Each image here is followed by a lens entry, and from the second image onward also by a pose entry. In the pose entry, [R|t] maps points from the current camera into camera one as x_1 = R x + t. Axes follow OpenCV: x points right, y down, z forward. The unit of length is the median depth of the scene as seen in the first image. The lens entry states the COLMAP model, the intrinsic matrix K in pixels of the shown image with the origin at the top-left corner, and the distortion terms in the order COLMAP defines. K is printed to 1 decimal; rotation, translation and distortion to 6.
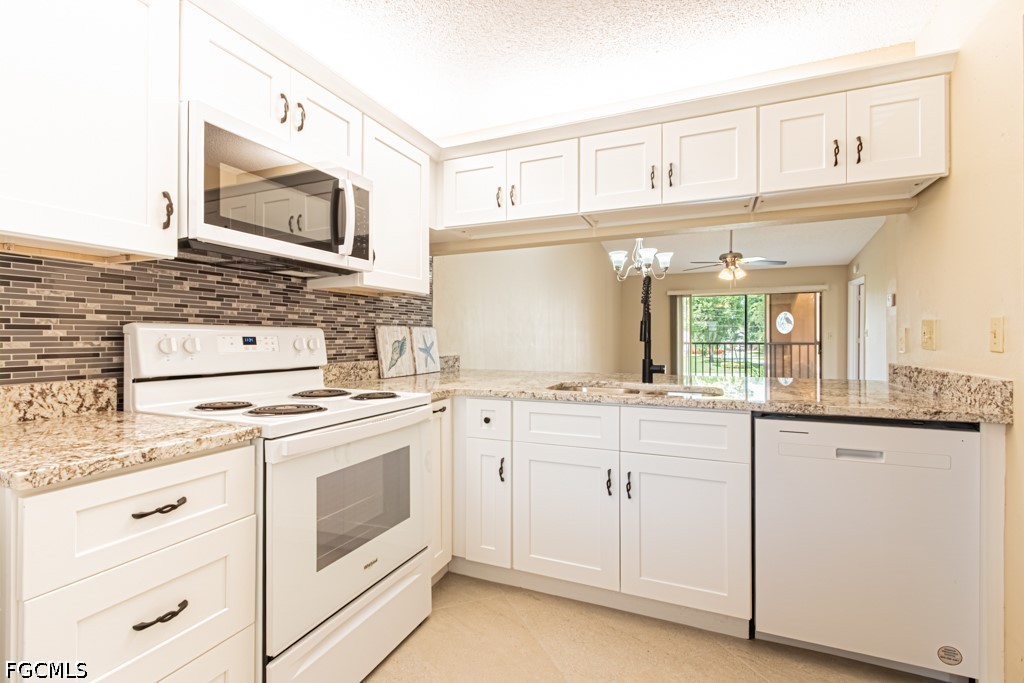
lens RADIAL K [[492.3, 0, 493.5], [0, 492.3, 337.8], [0, 0, 1]] dist [0.003882, 0.000277]
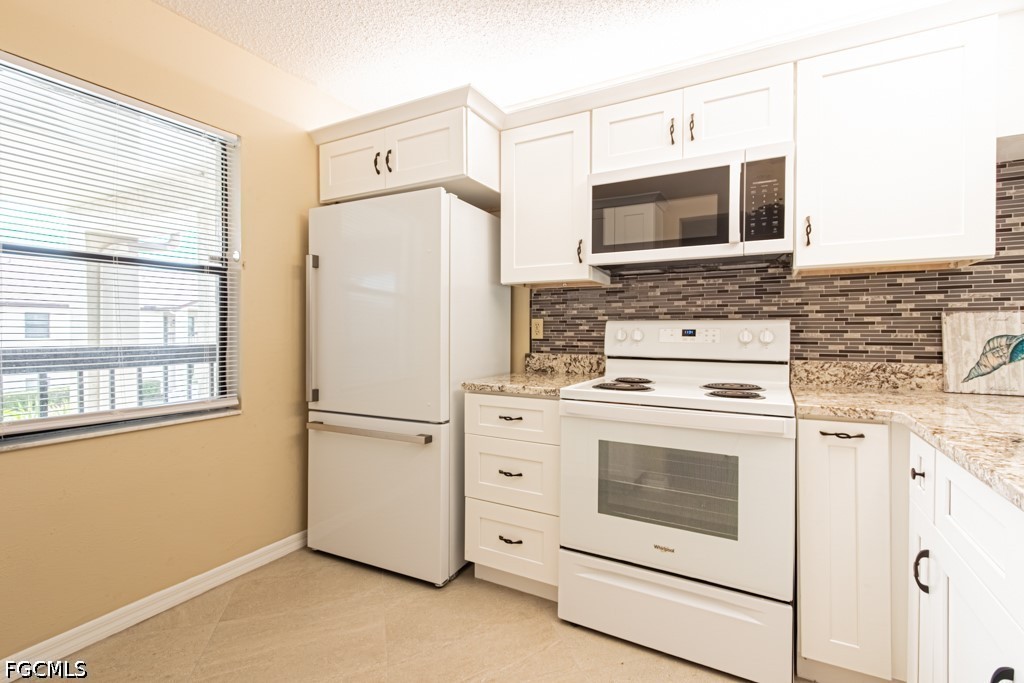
lens RADIAL K [[471.8, 0, 488.1], [0, 471.8, 336.5], [0, 0, 1]] dist [0.001821, -0.000786]
pose [[-0.120581, 0.011556, -0.992636, 0.584104], [-0.001797, 0.999928, 0.011859, 0.002011], [0.992702, 0.003213, -0.120552, 0.568133]]
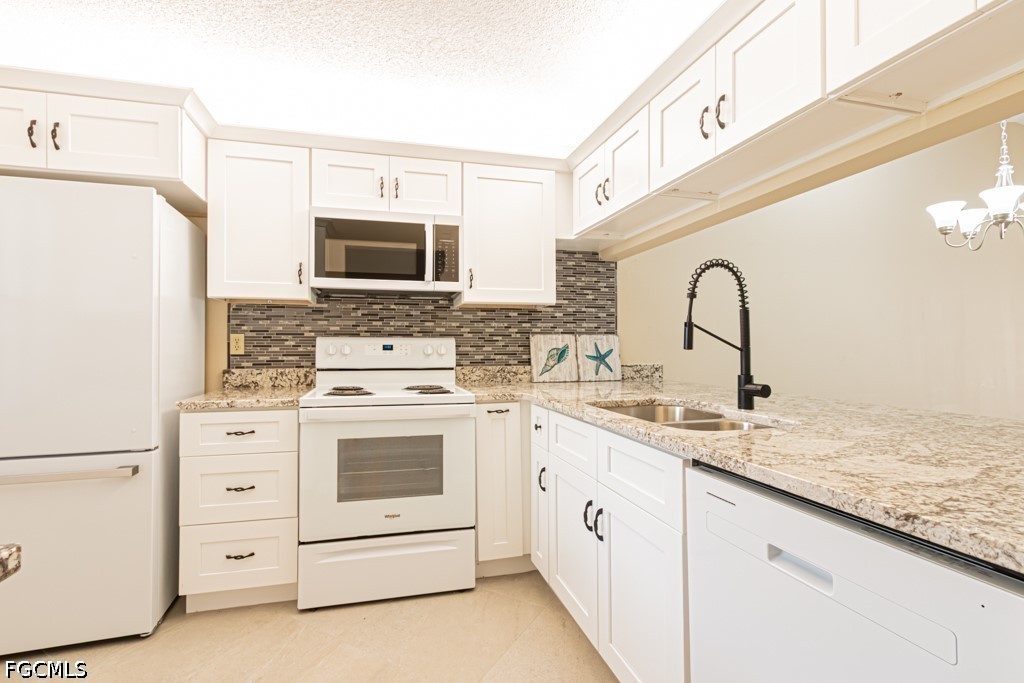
lens RADIAL K [[486.2, 0, 475.6], [0, 486.2, 341.4], [0, 0, 1]] dist [0.001845, -0.000170]
pose [[0.588076, -0.008492, -0.808761, 0.712108], [0.000852, 0.999951, -0.009880, 0.002043], [0.808805, 0.005122, 0.588054, 0.310267]]
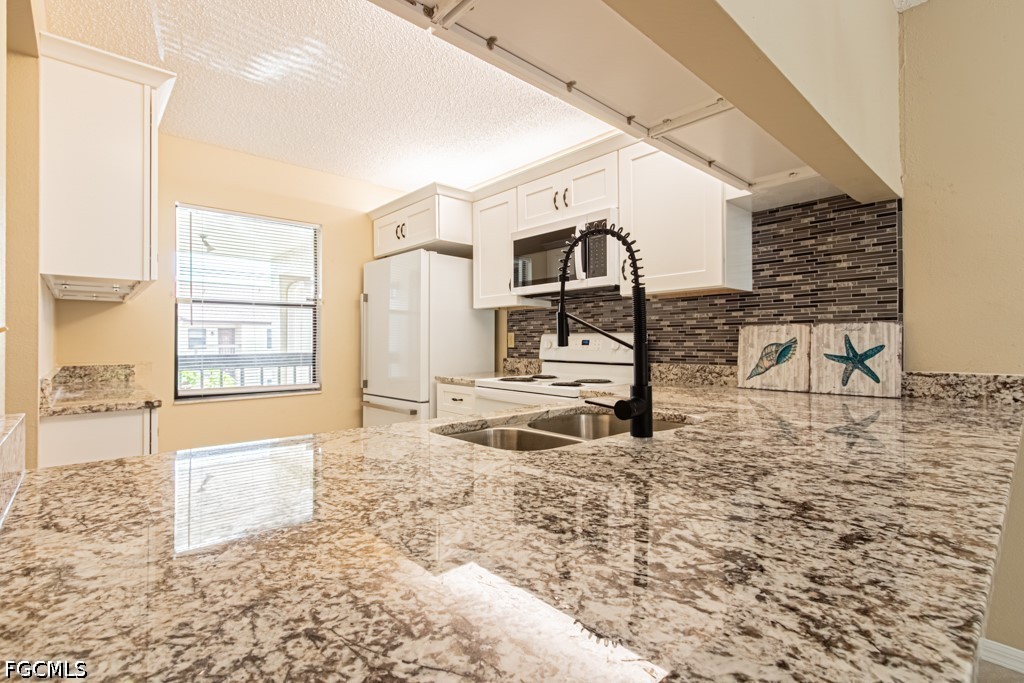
lens RADIAL K [[457.1, 0, 478.2], [0, 457.1, 340.0], [0, 0, 1]] dist [-0.000593, -0.000434]
pose [[-0.450318, -0.000851, -0.892868, 0.841579], [0.004281, 0.999986, -0.003112, 0.000729], [0.892858, -0.005224, -0.450308, 1.166555]]
